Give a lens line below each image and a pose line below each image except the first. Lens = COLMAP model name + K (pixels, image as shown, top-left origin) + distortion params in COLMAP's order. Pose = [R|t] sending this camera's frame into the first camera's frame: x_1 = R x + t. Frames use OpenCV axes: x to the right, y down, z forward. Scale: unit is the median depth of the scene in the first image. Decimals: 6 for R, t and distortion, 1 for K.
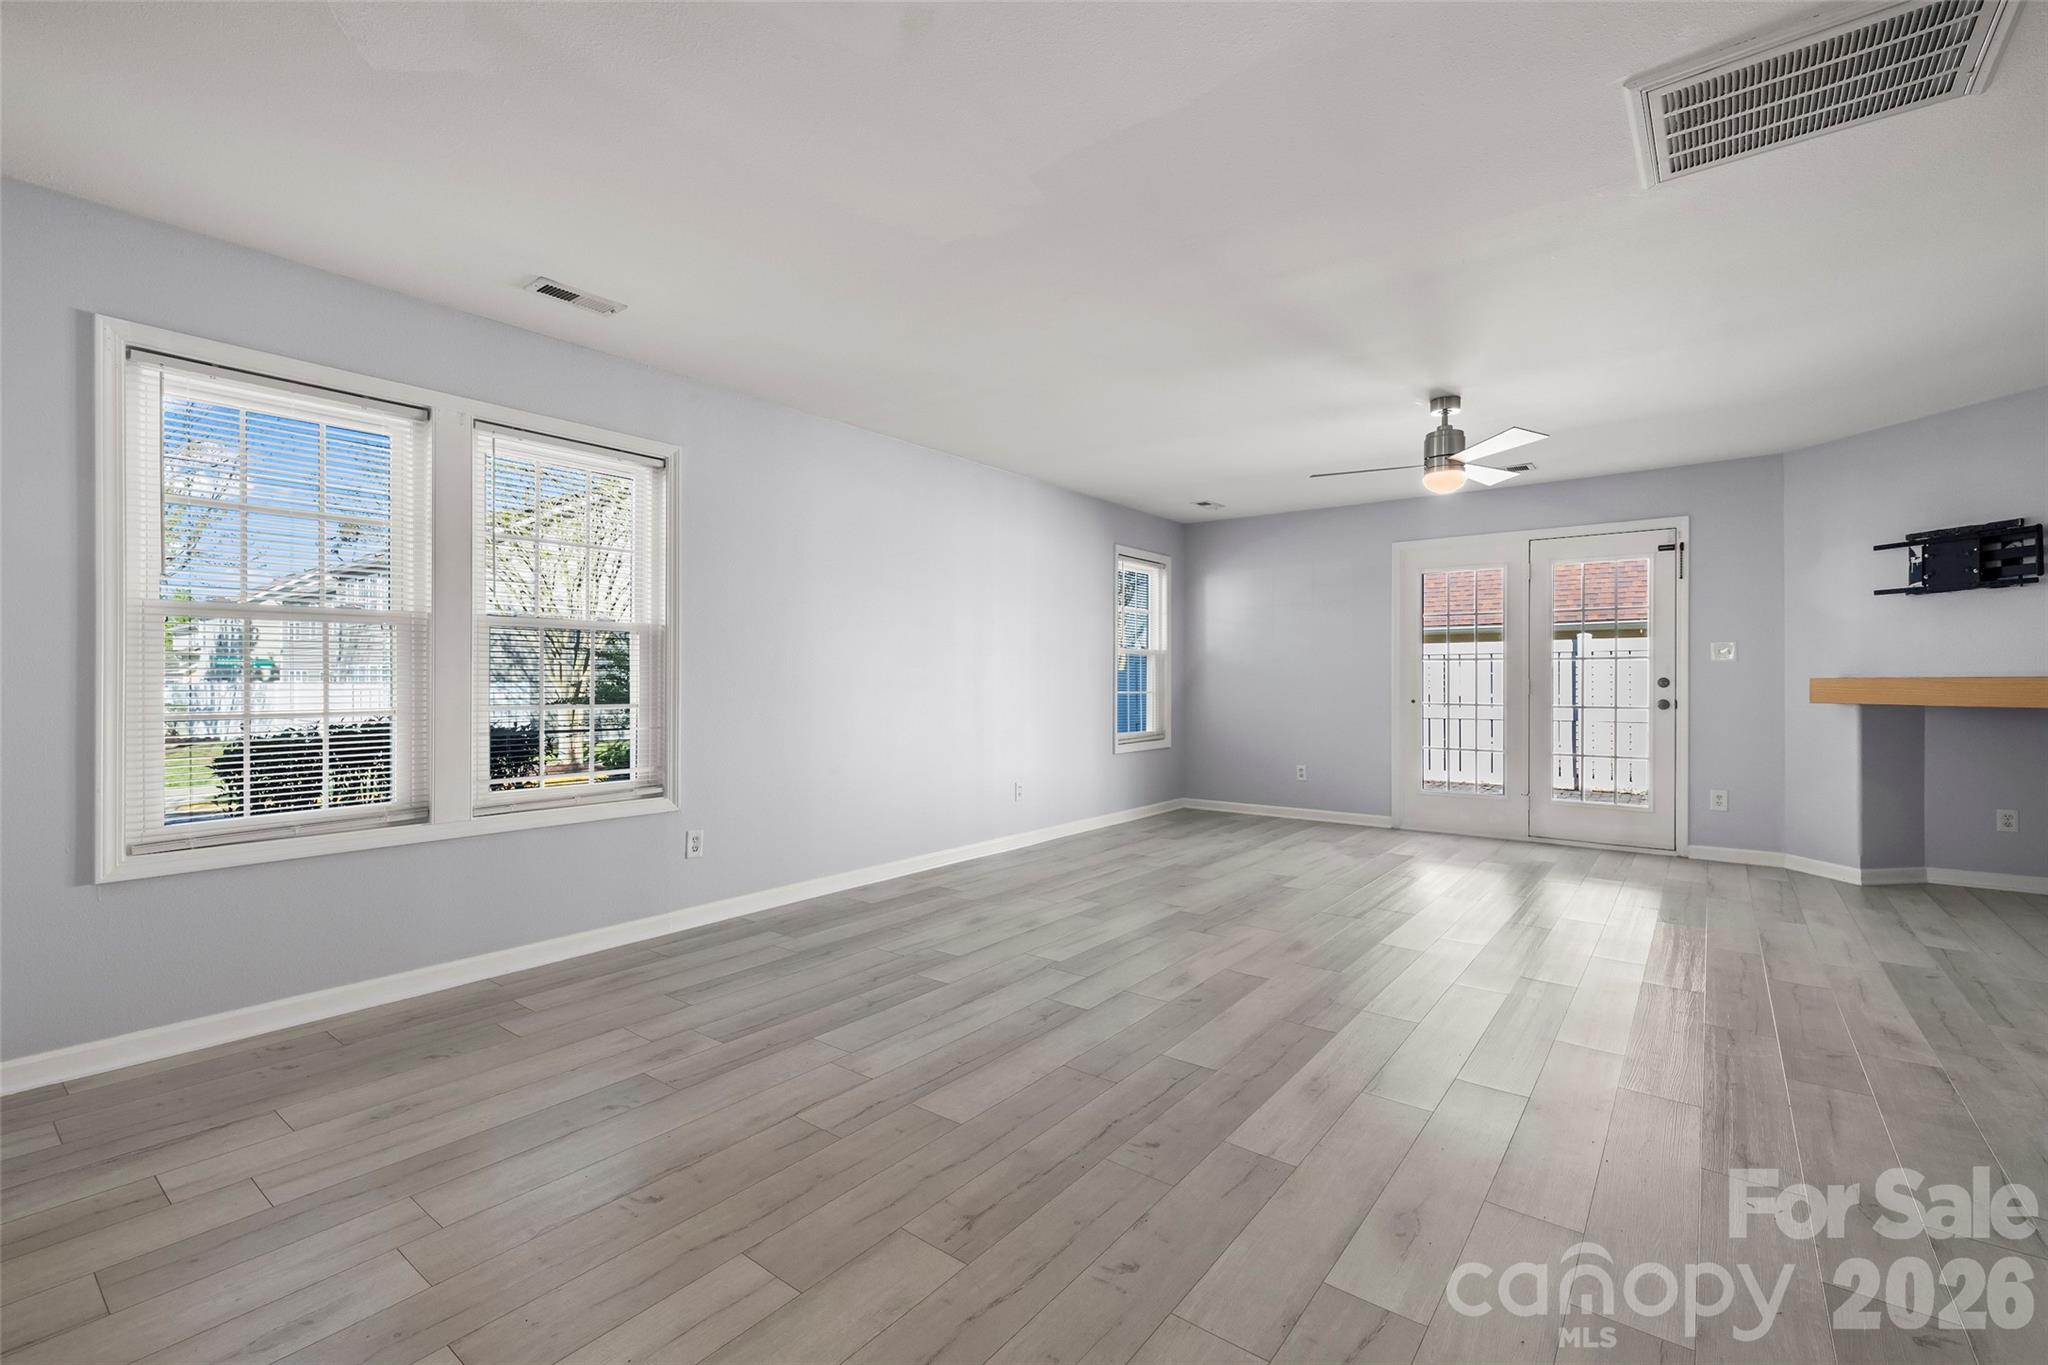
lens RADIAL K [[906.8, 0, 1024.7], [0, 906.8, 679.7], [0, 0, 1]] dist [0.015363, 0.000155]
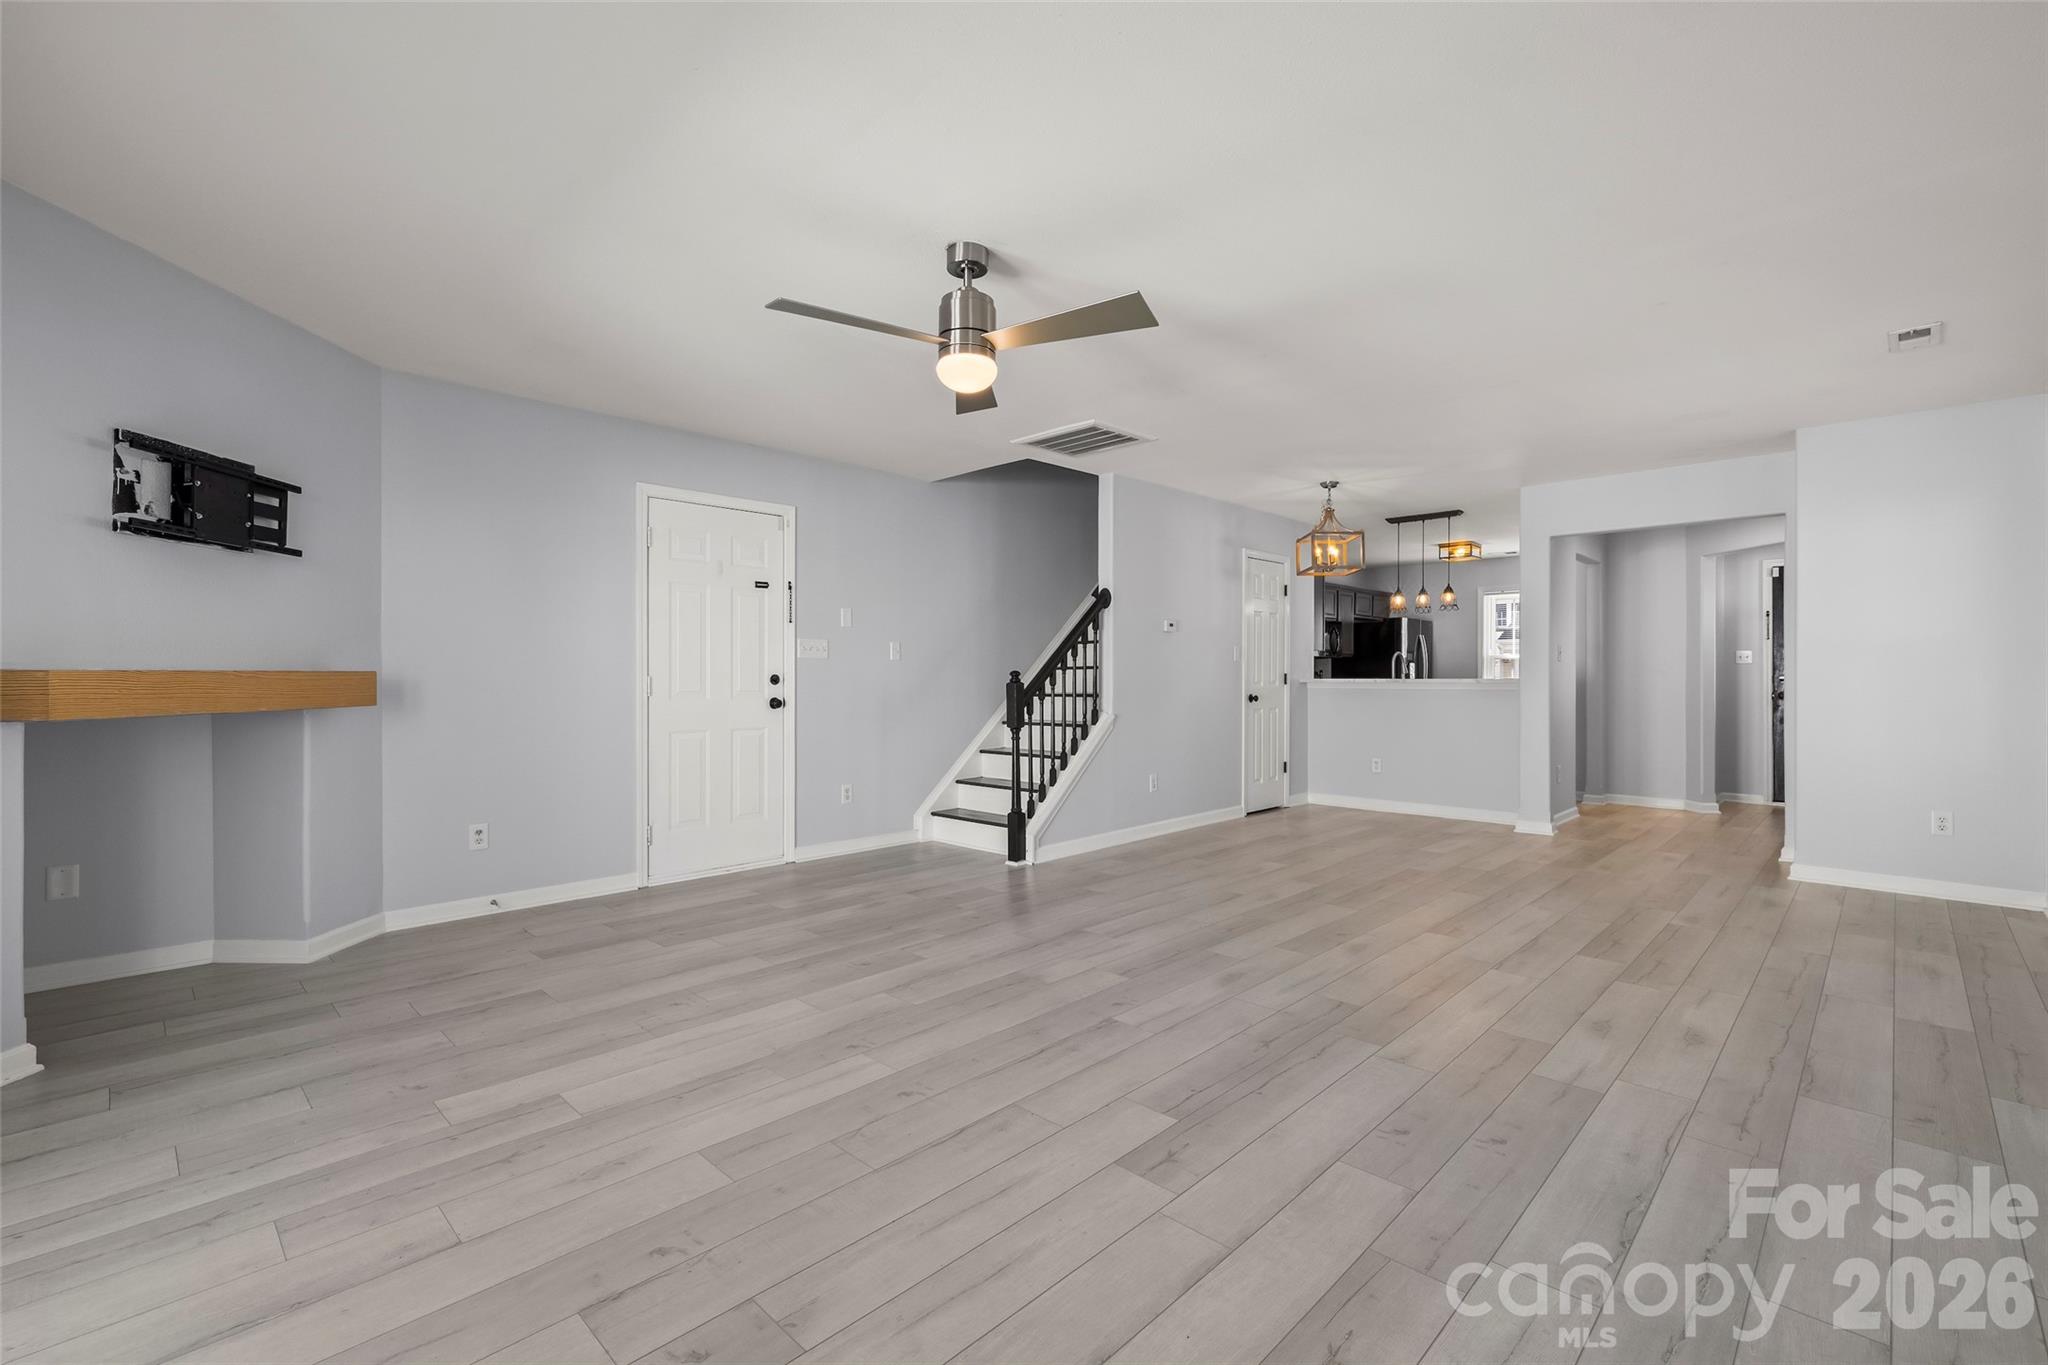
lens RADIAL K [[906.8, 0, 1029.2], [0, 906.8, 681.7], [0, 0, 1]] dist [0.015363, 0.000155]
pose [[-0.994300, -0.002237, 0.106592, 0.391811], [-0.001625, 0.999982, 0.005828, -0.000133], [-0.106603, 0.005621, -0.994286, 1.860210]]
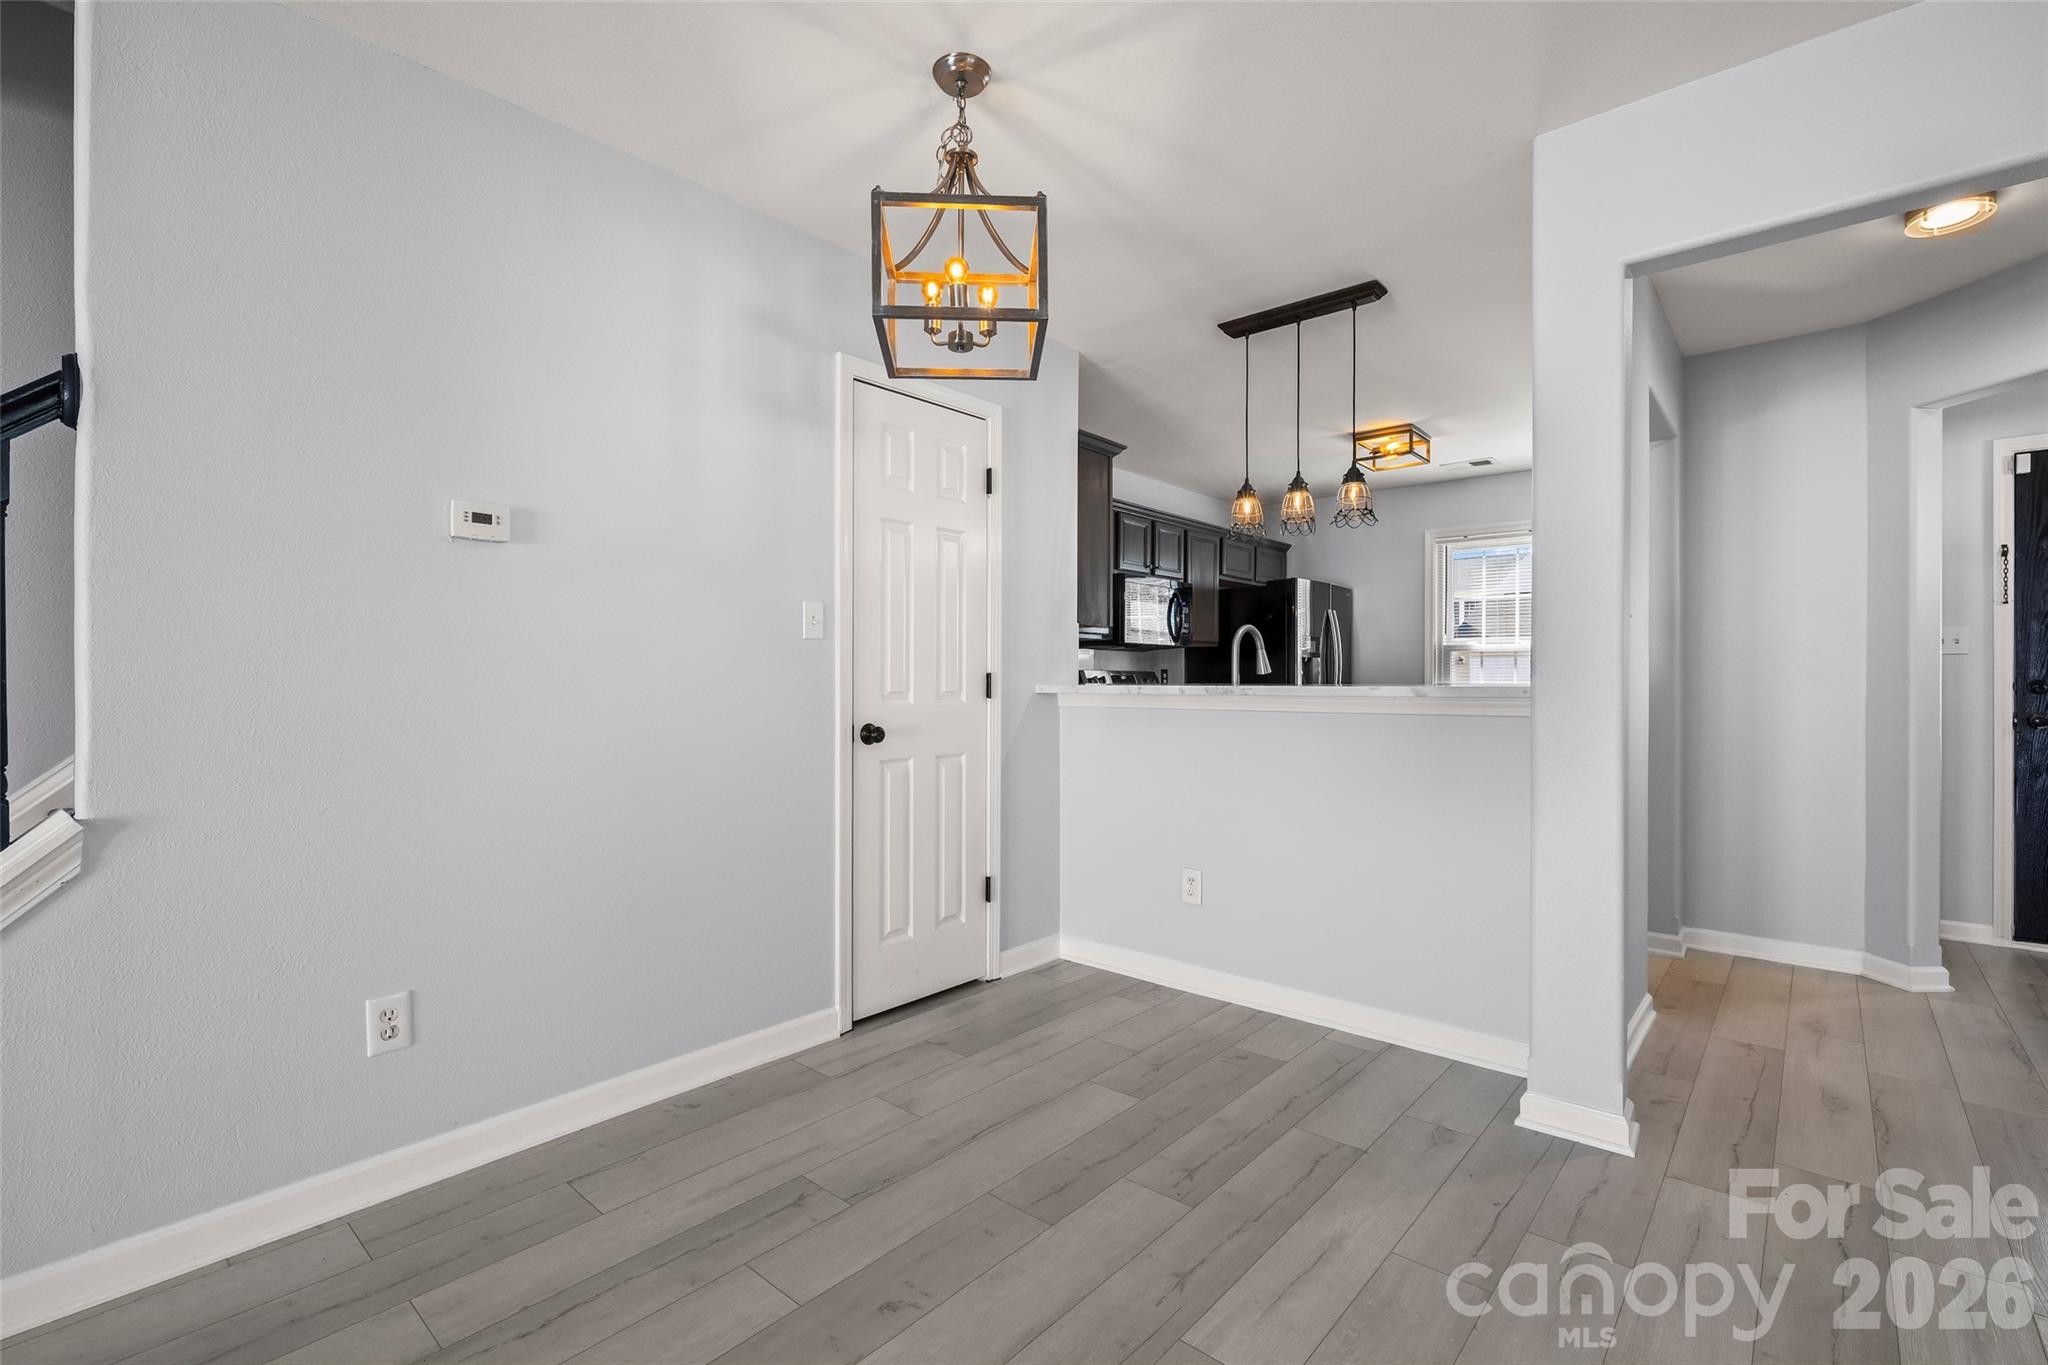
lens RADIAL K [[922.9, 0, 1025.1], [0, 922.9, 684.0], [0, 0, 1]] dist [-0.004420, 0.000081]
pose [[-0.998051, -0.002481, 0.062349, 0.134524], [-0.002451, 0.999997, 0.000547, 0.001415], [-0.062350, 0.000393, -0.998054, 1.169891]]
